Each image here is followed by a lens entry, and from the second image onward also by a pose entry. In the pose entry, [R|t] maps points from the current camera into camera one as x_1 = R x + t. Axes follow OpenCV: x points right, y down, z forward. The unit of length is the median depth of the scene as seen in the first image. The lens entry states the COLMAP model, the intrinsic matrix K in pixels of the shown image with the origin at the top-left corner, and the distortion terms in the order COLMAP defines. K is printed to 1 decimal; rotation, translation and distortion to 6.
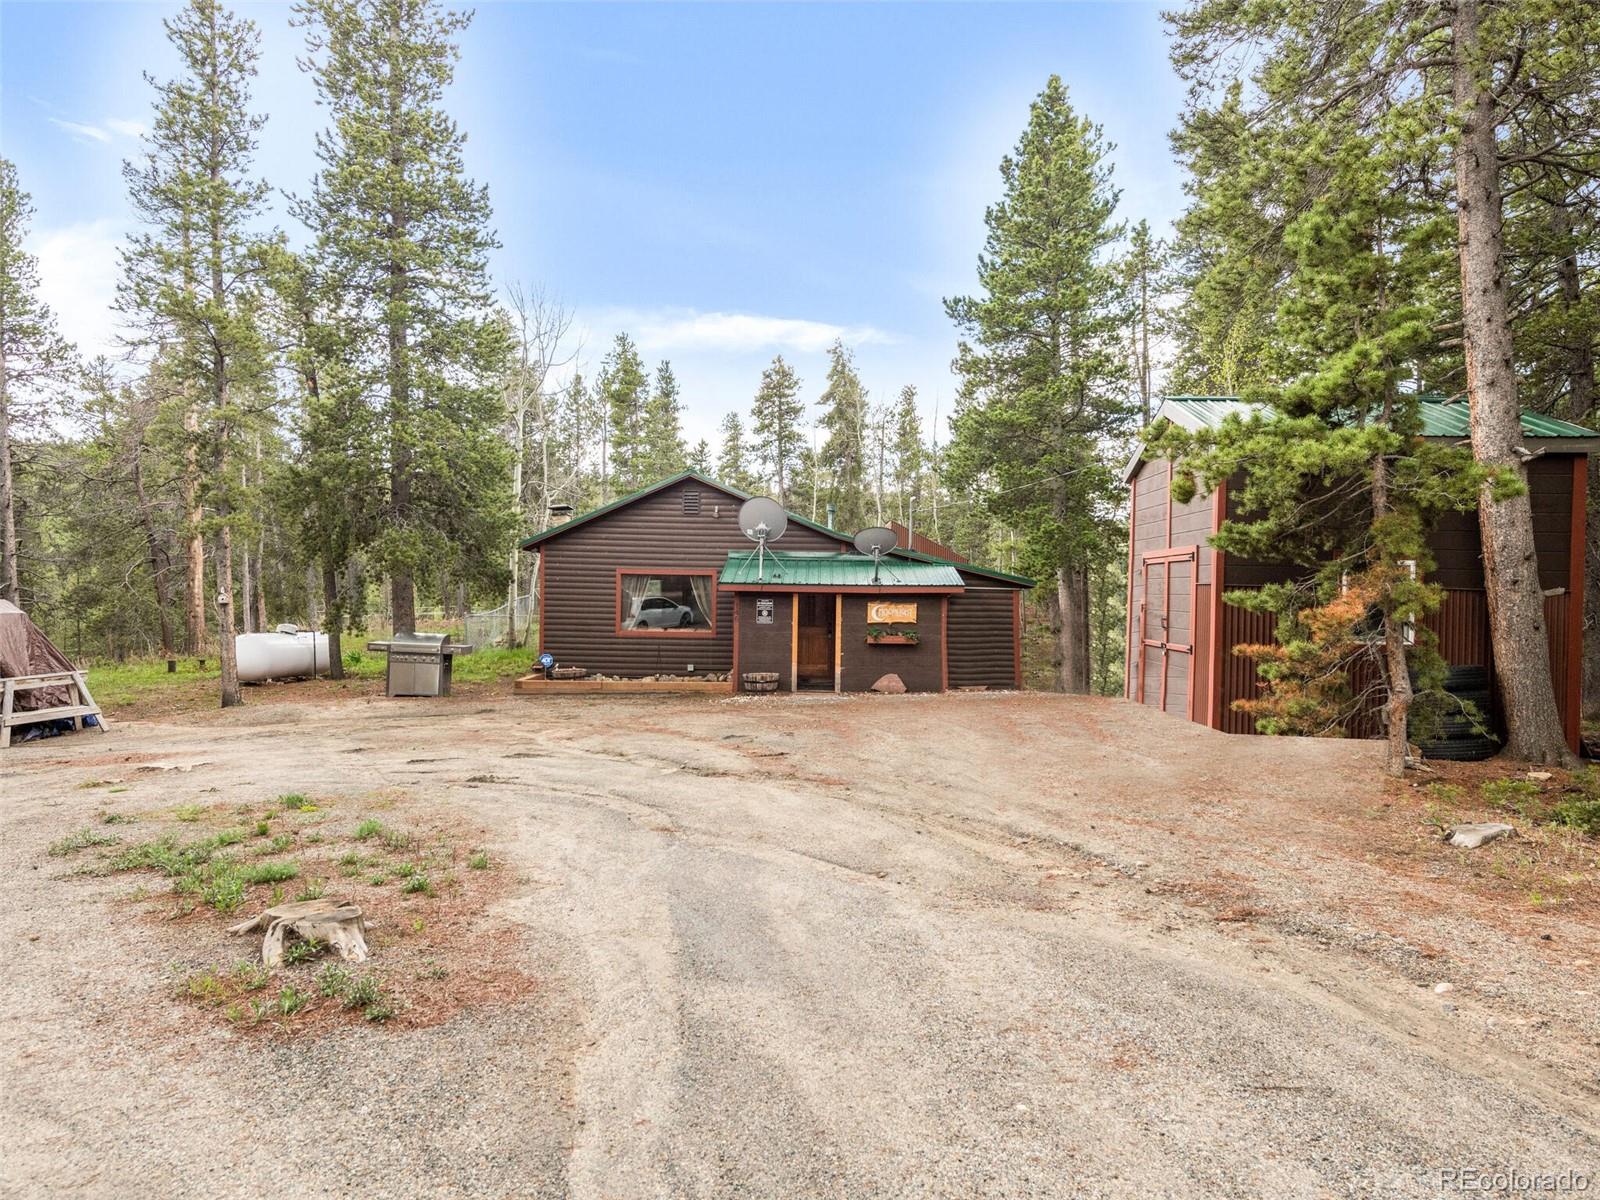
lens RADIAL K [[1266.8, 0, 800.0], [0, 1266.8, 600.0], [0, 0, 1]] dist [0.011843, 0.002176]
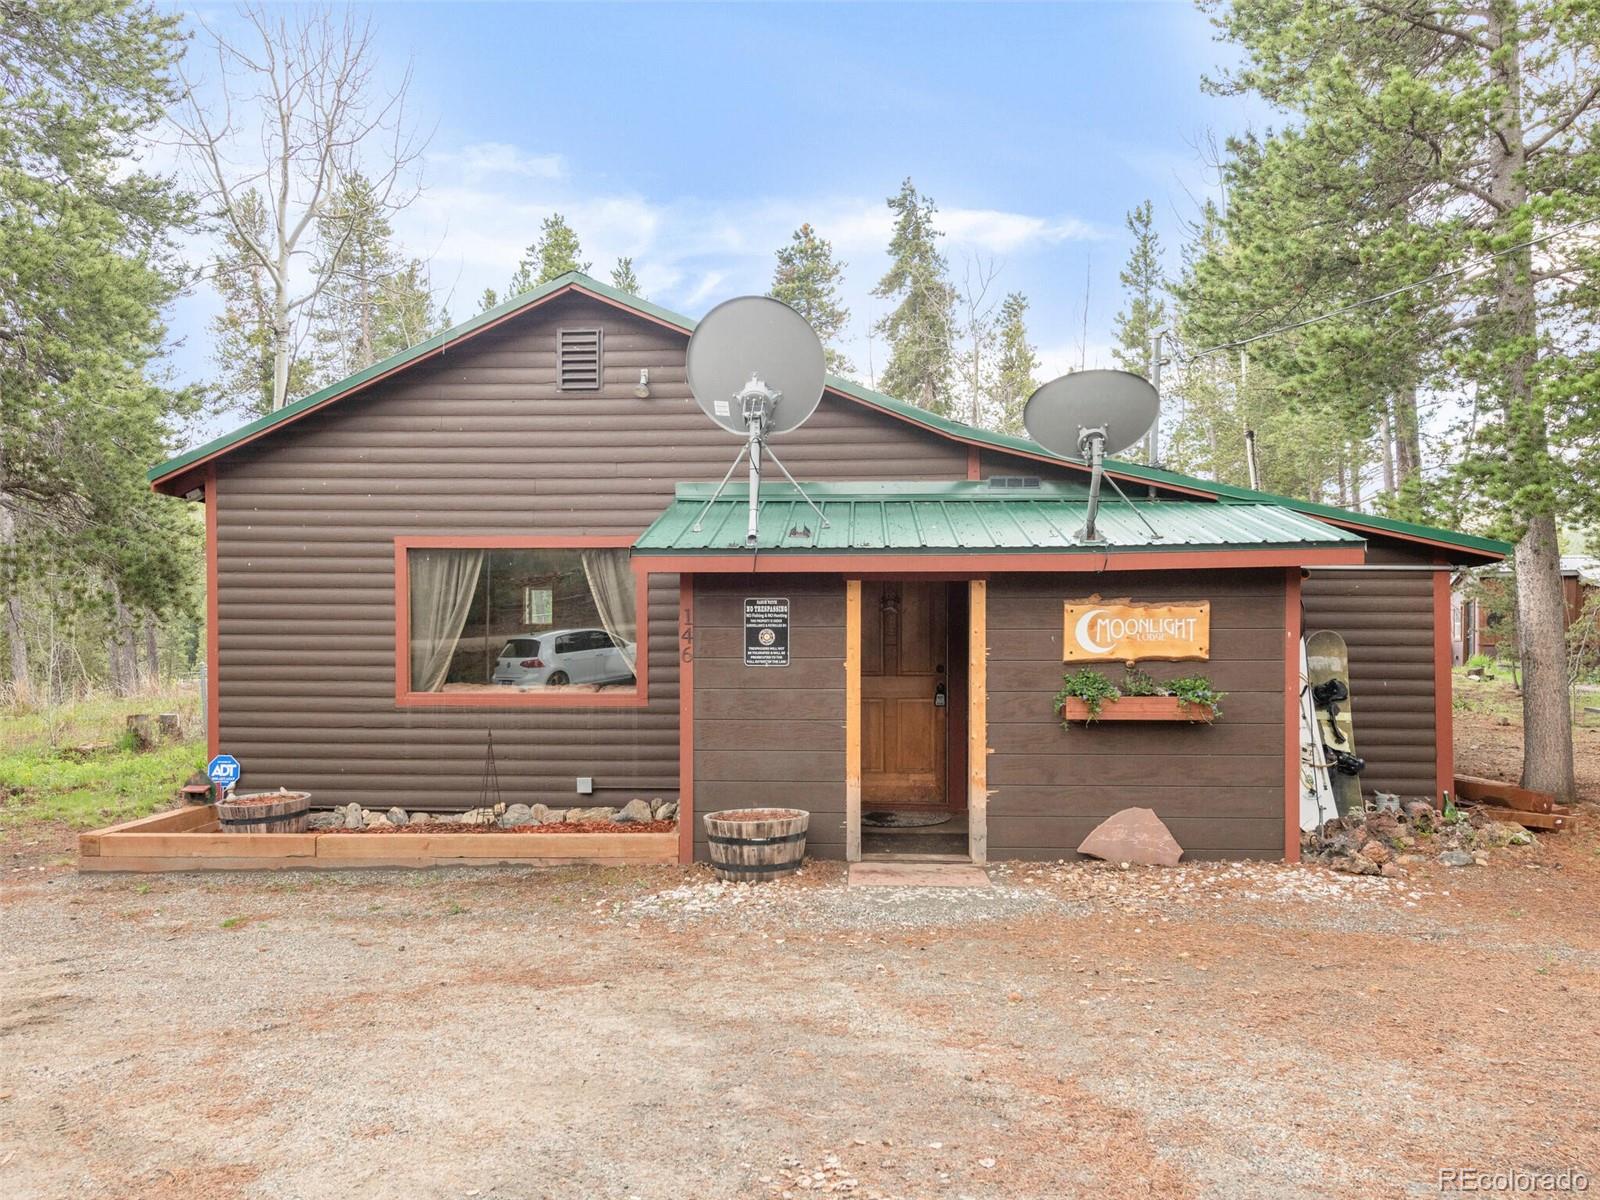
lens RADIAL K [[1266.8, 0, 800.0], [0, 1266.8, 600.0], [0, 0, 1]] dist [0.011843, 0.002176]
pose [[0.999479, -0.015947, -0.028060, -0.008567], [0.014564, 0.998702, -0.048815, 0.017345], [0.028802, 0.048381, 0.998414, 0.645640]]
